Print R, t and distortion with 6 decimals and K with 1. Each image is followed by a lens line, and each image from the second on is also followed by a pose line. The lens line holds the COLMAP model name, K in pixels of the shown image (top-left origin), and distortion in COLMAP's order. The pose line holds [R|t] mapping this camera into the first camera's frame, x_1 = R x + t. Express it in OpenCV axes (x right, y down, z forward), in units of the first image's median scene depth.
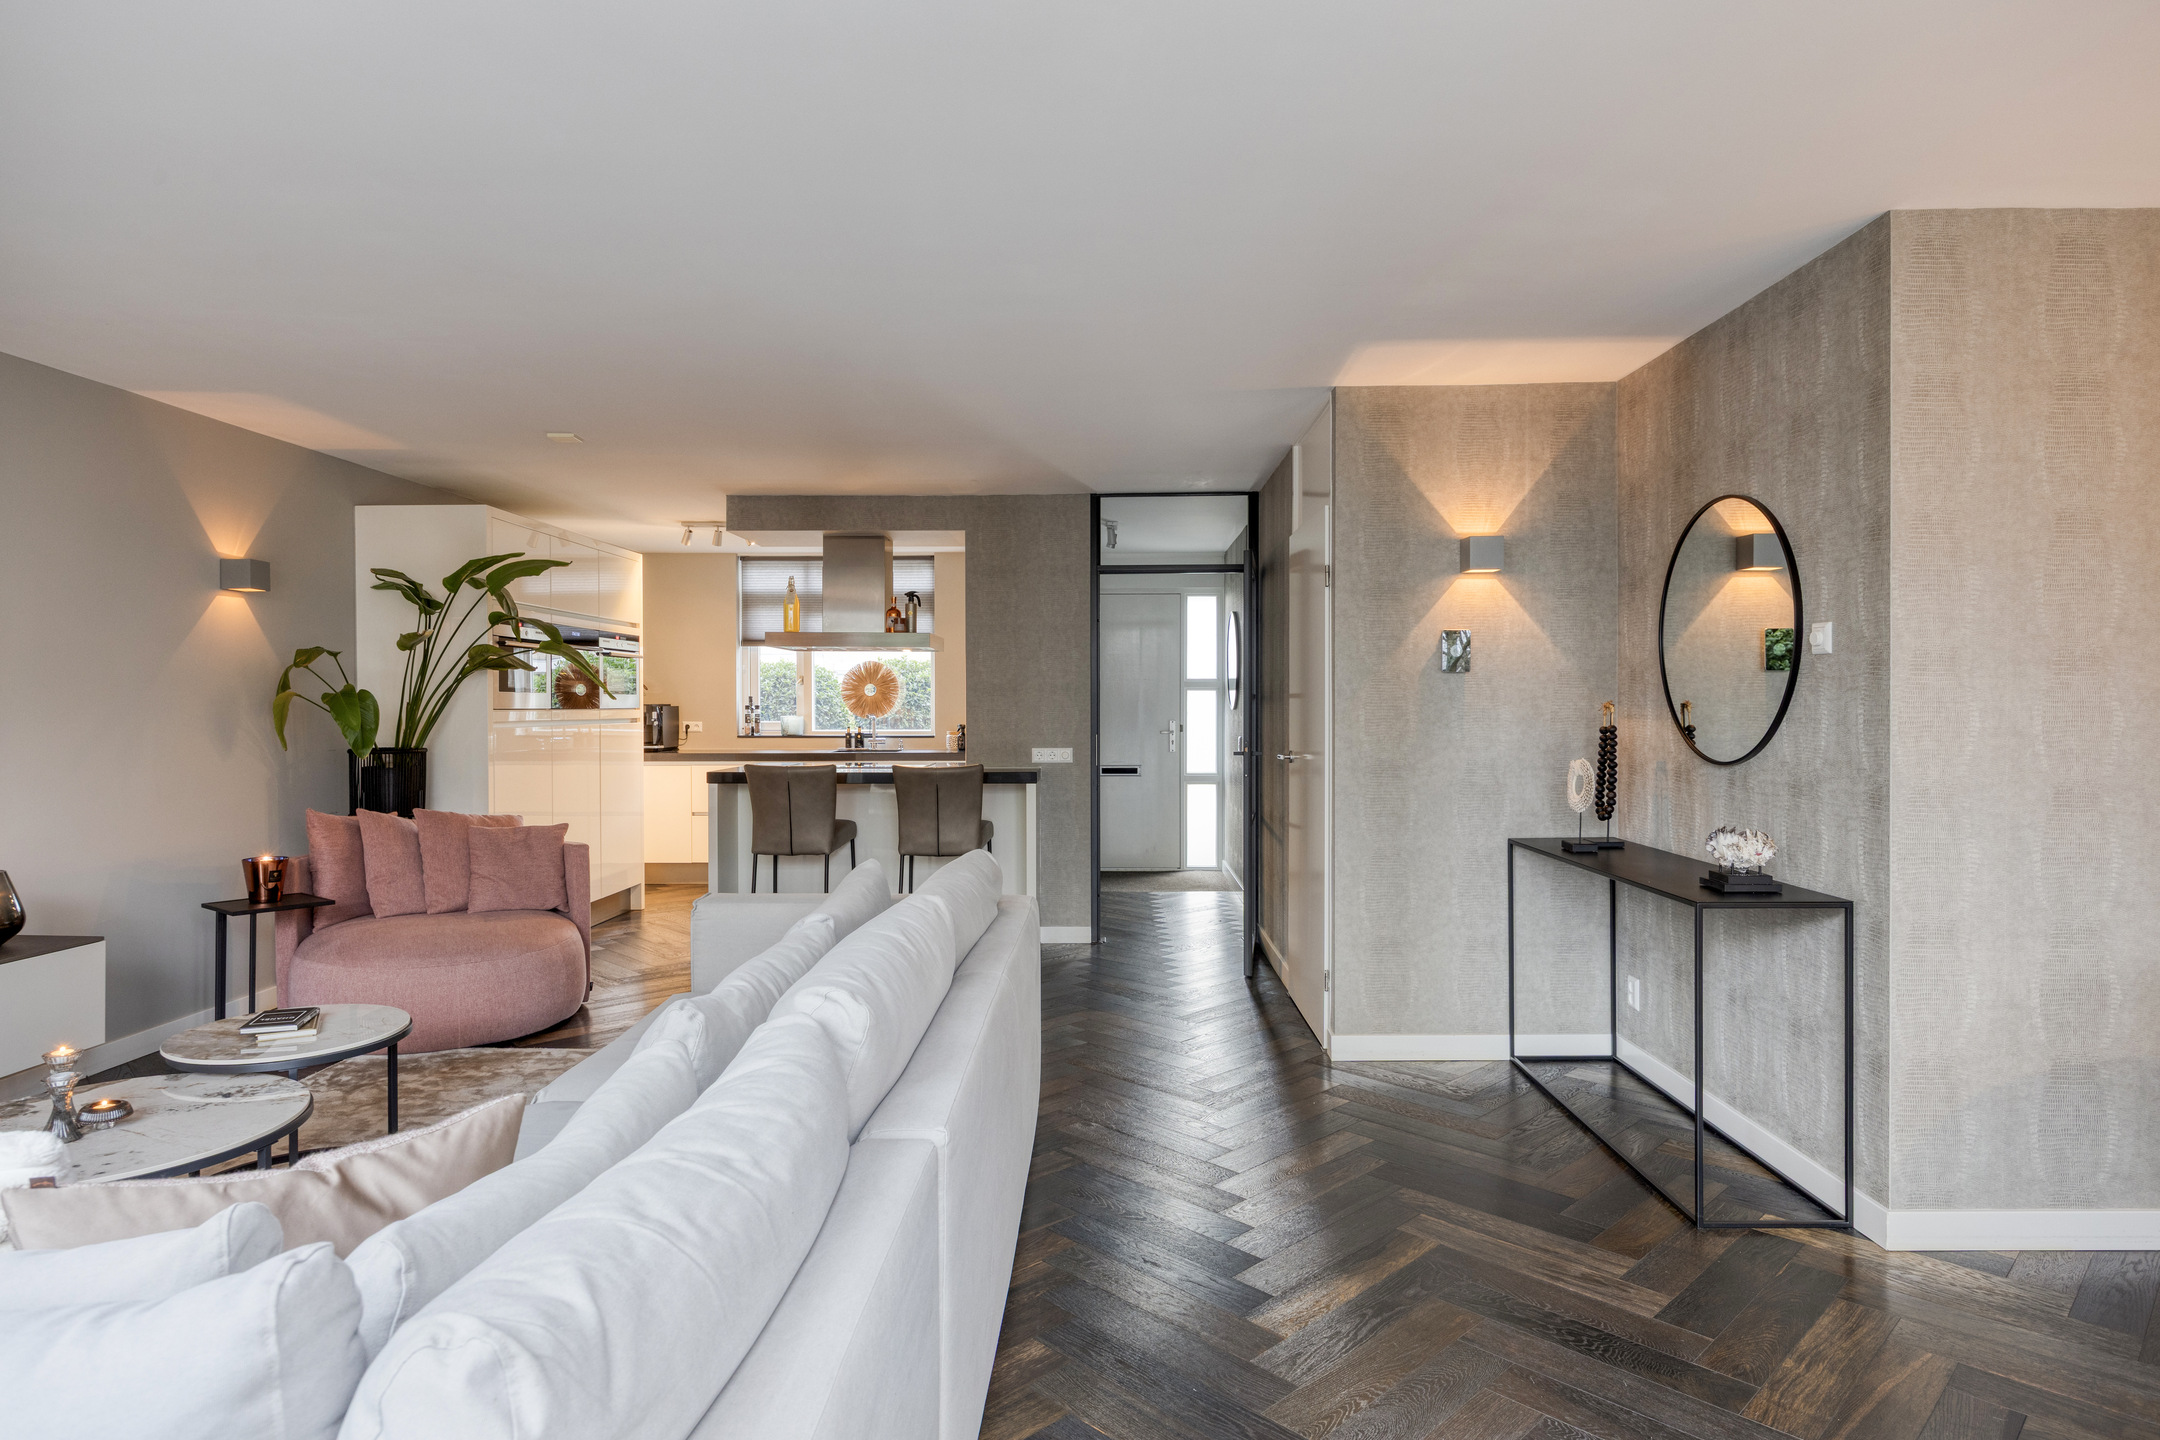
lens RADIAL K [[1235.6, 0, 1099.4], [0, 1235.6, 709.7], [0, 0, 1]] dist [-0.005783, -0.001254]
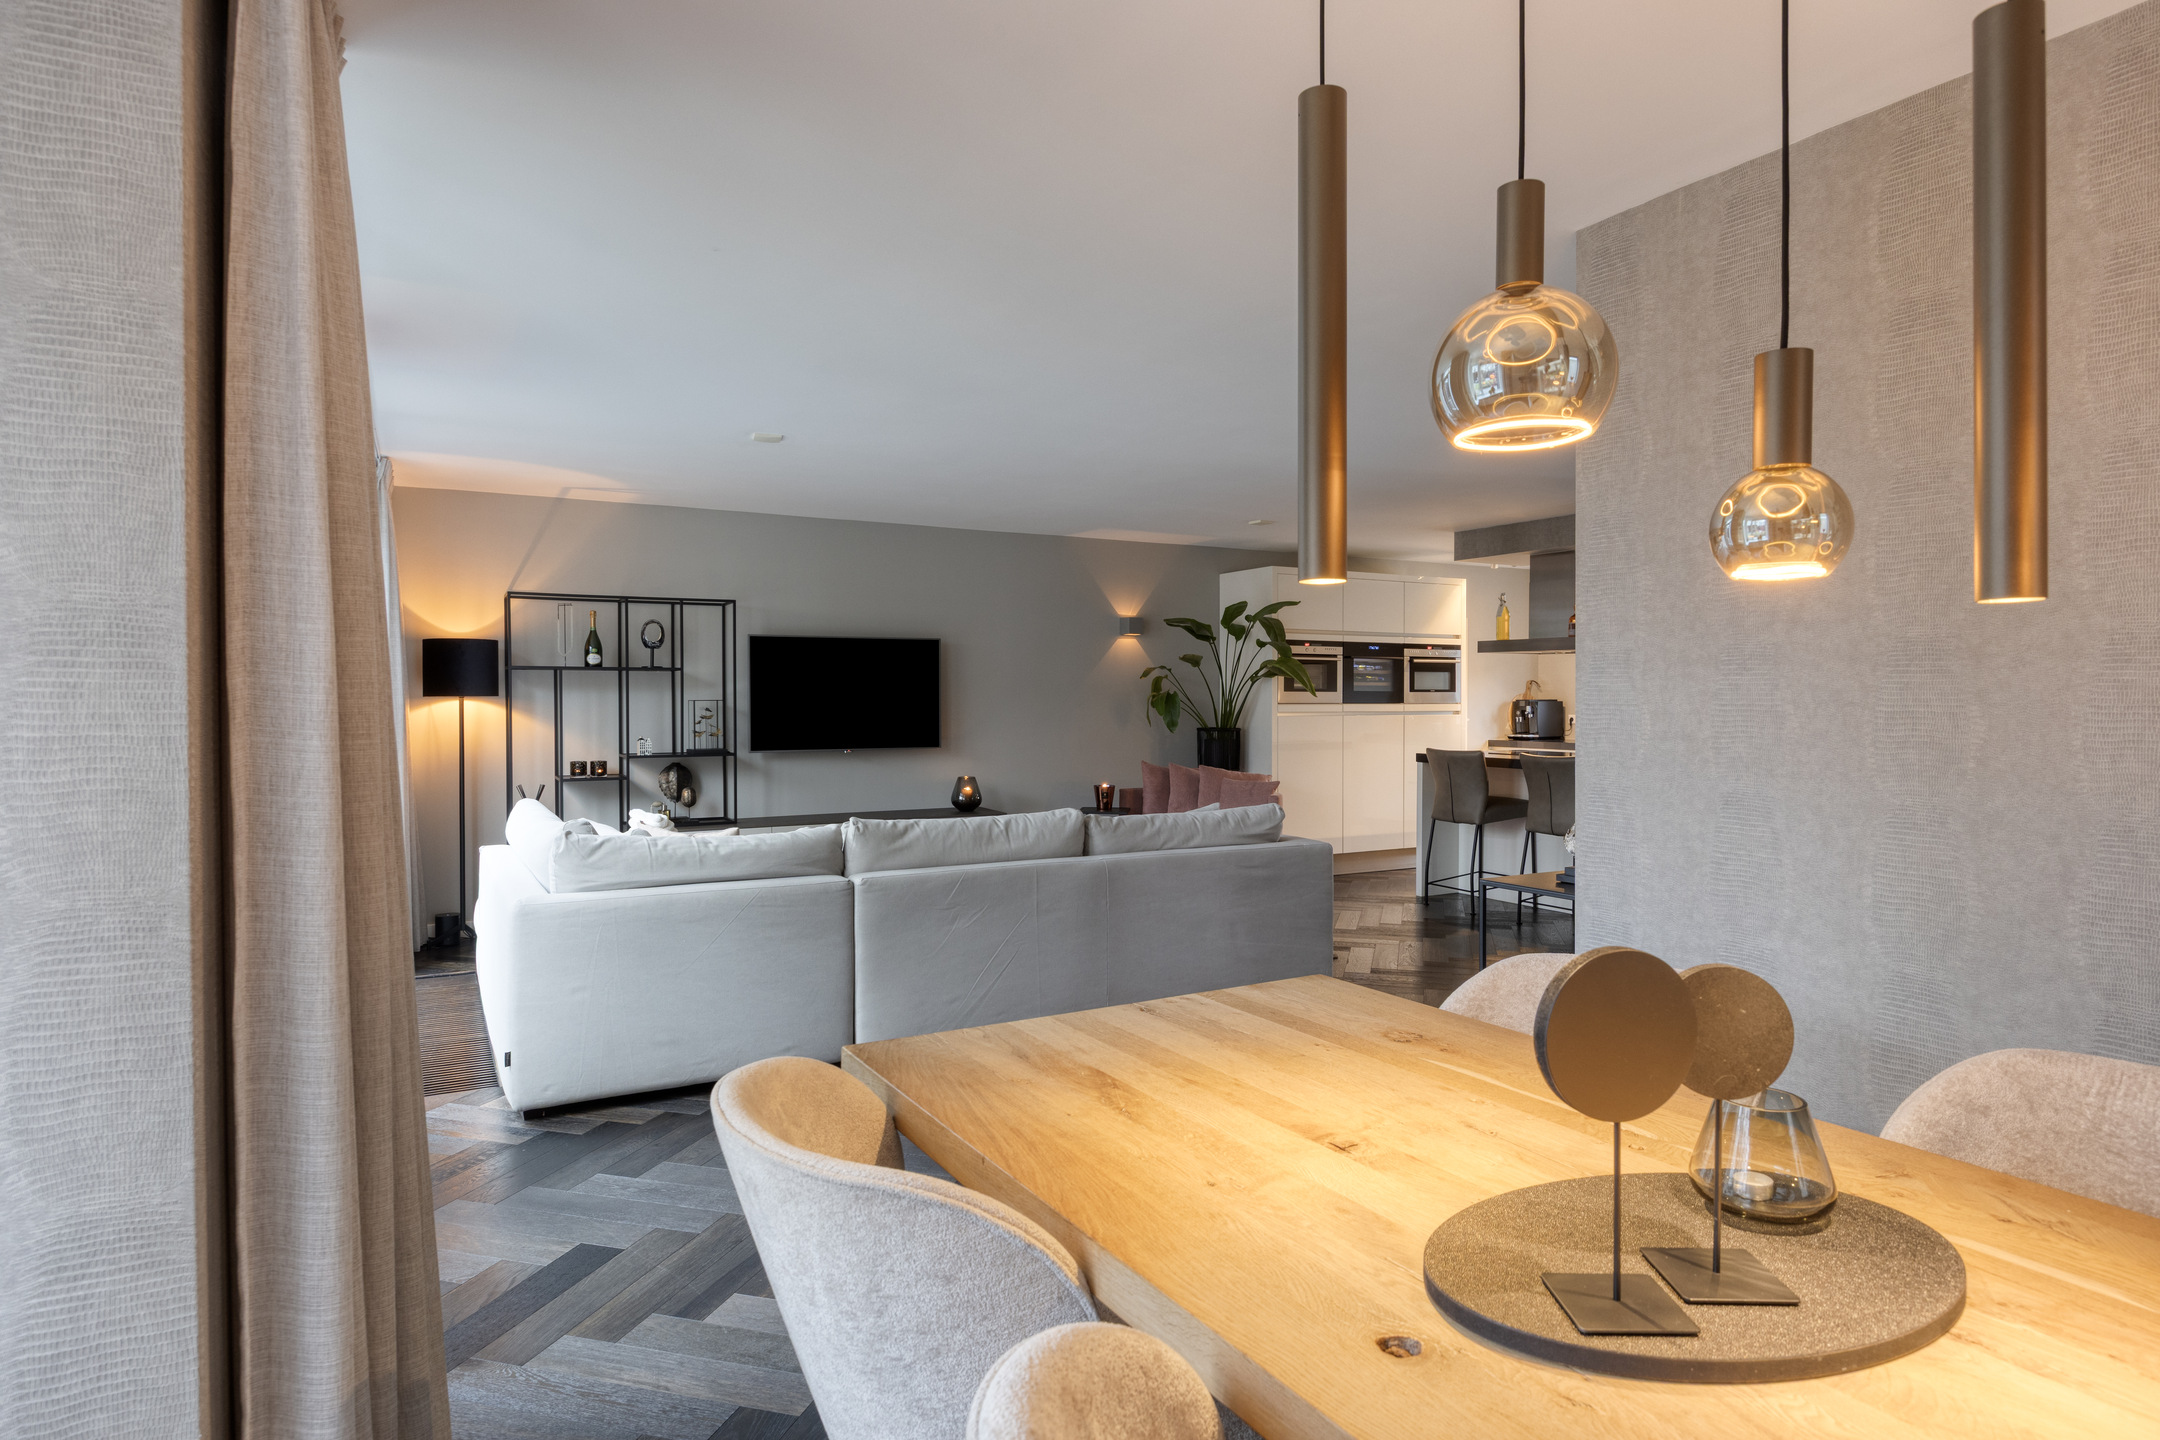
lens RADIAL K [[1235.6, 0, 1077.6], [0, 1235.6, 715.0], [0, 0, 1]] dist [-0.005783, -0.001254]
pose [[0.491636, 0.013279, -0.870700, 0.819022], [-0.003771, 0.999907, 0.013120, -0.005430], [0.870793, -0.003166, 0.491640, 0.072307]]
